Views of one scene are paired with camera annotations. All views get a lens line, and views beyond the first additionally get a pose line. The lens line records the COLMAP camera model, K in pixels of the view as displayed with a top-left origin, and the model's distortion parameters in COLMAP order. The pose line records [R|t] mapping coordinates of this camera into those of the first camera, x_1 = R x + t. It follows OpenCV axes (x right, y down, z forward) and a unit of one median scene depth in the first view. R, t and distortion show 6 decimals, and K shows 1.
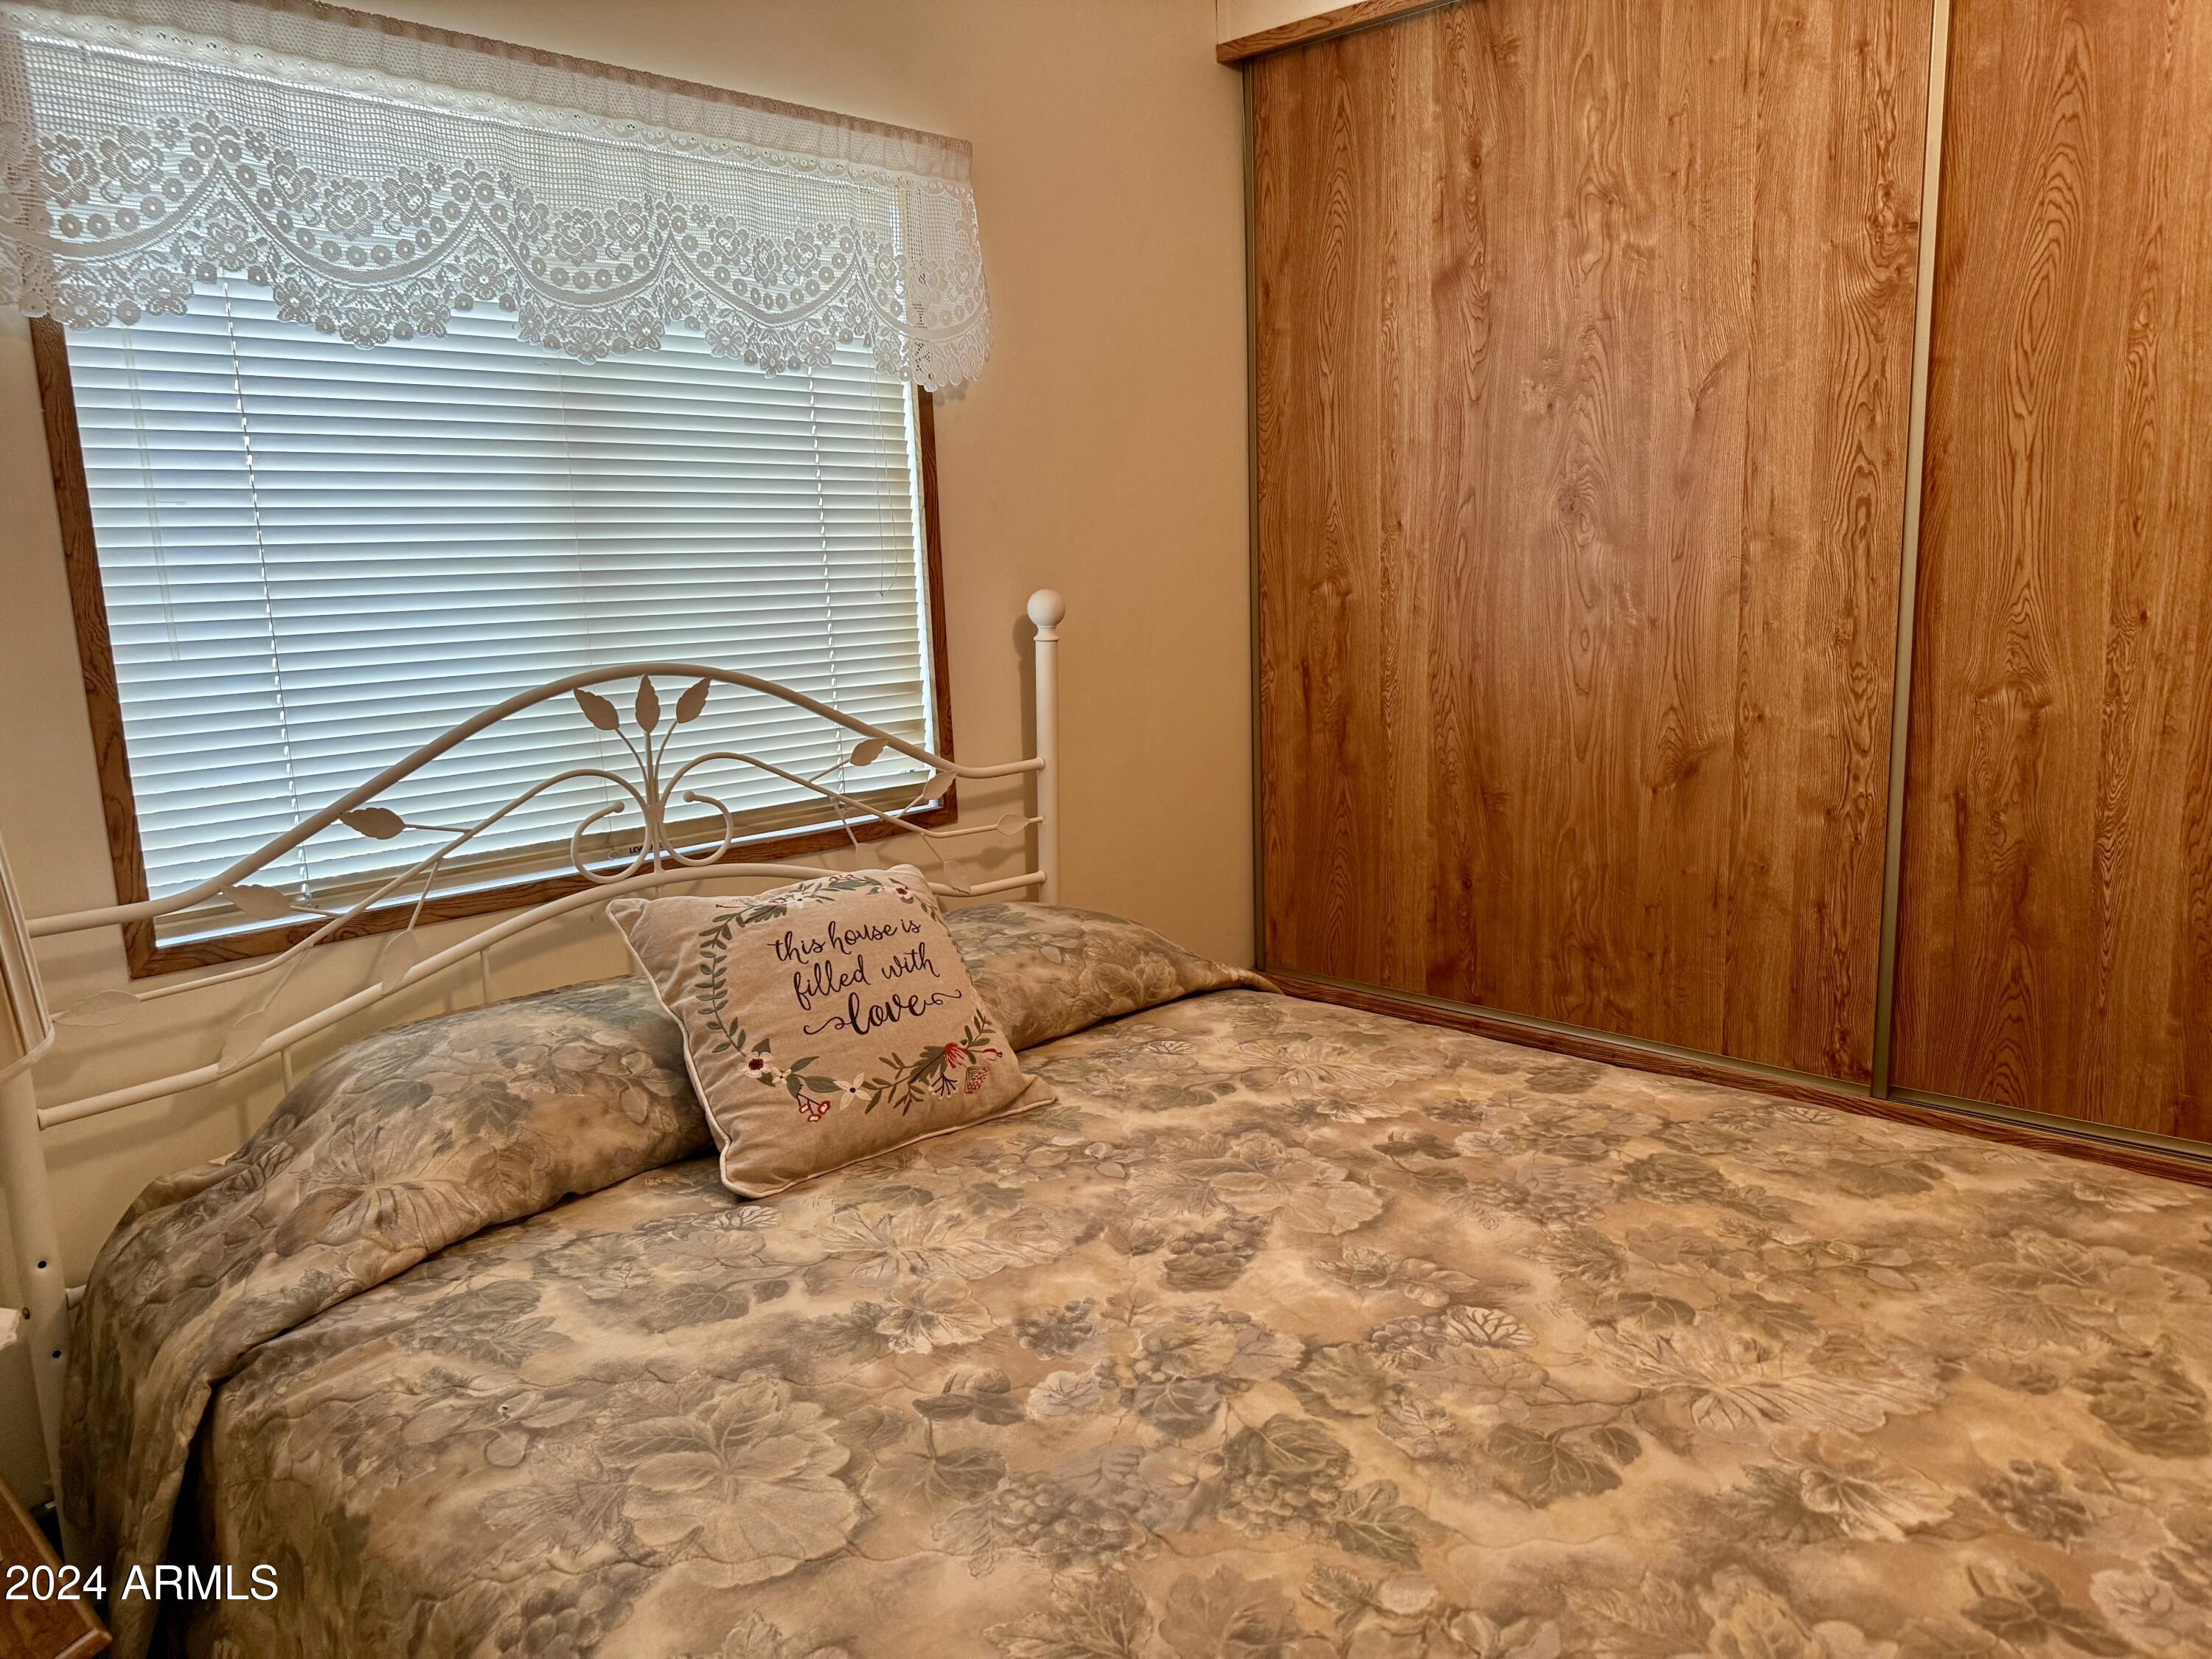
lens RADIAL K [[1498.8, 0, 1243.9], [0, 1498.8, 814.8], [0, 0, 1]] dist [0.028655, -0.063335]
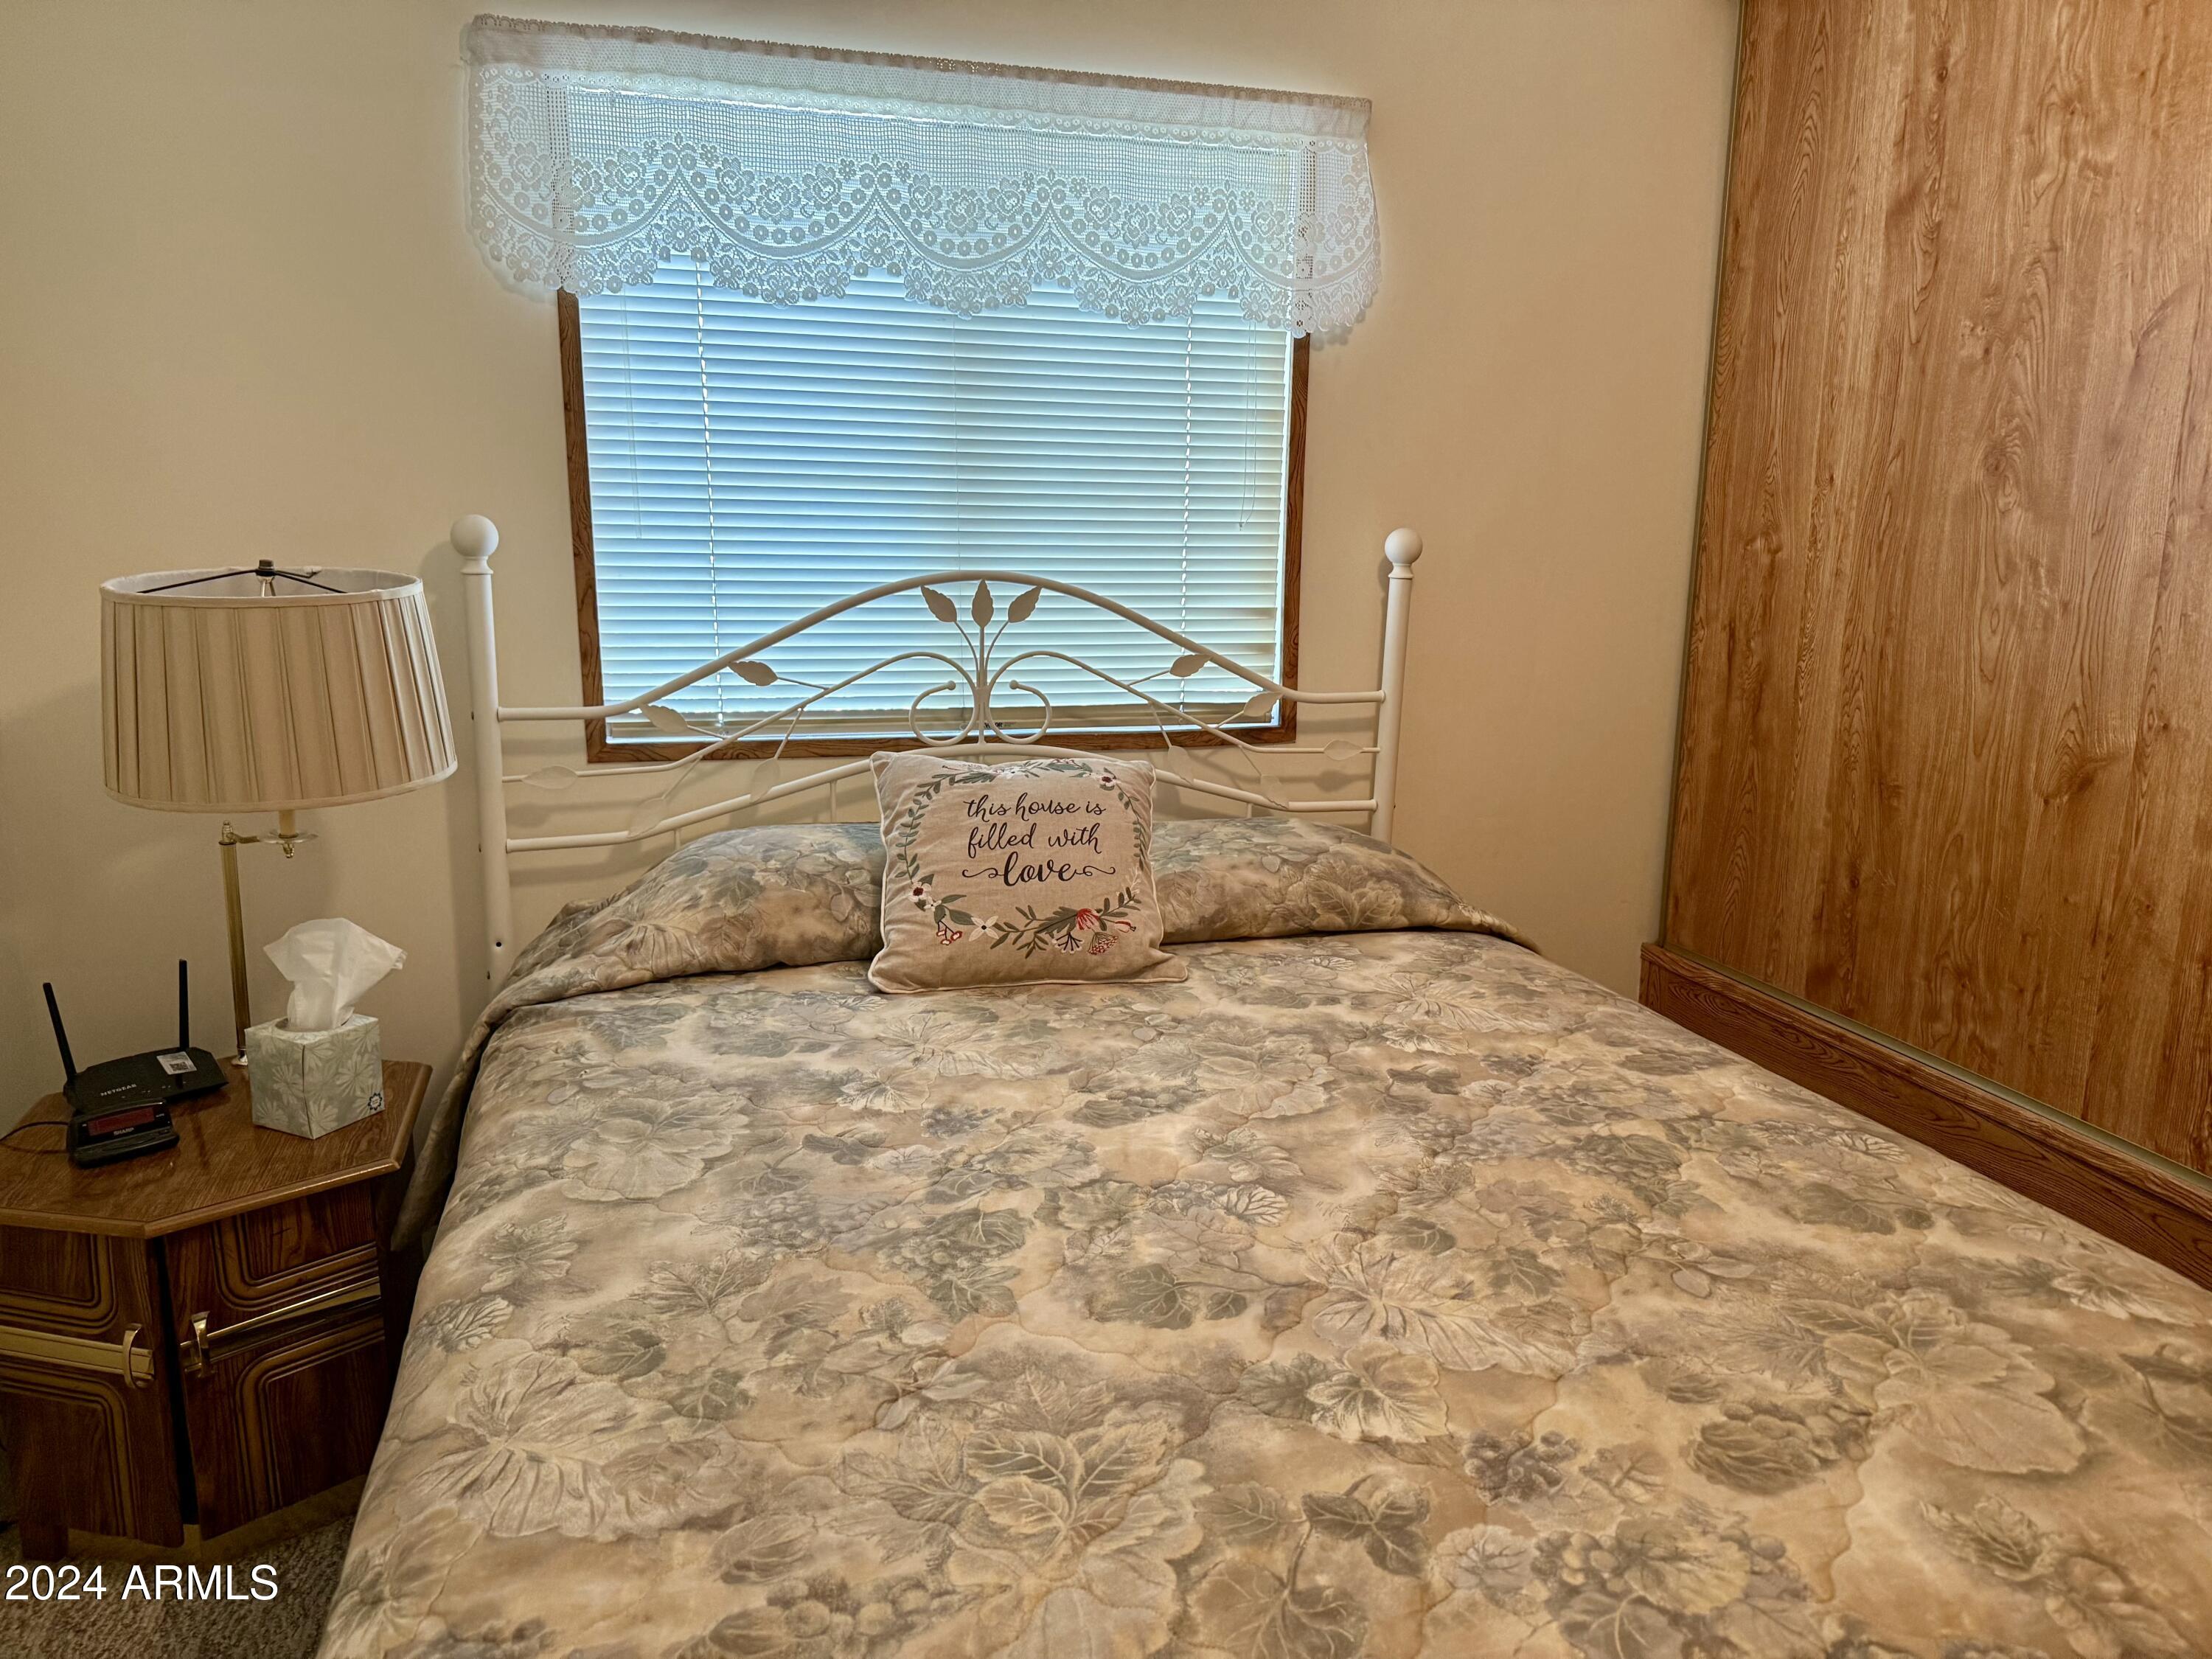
lens RADIAL K [[1567.4, 0, 1254.2], [0, 1567.4, 823.8], [0, 0, 1]] dist [-0.013409, 0.001906]
pose [[0.873354, 0.139371, -0.466722, 0.445020], [-0.125519, 0.990225, 0.060820, -0.001622], [0.470636, 0.005465, 0.882311, -0.001810]]
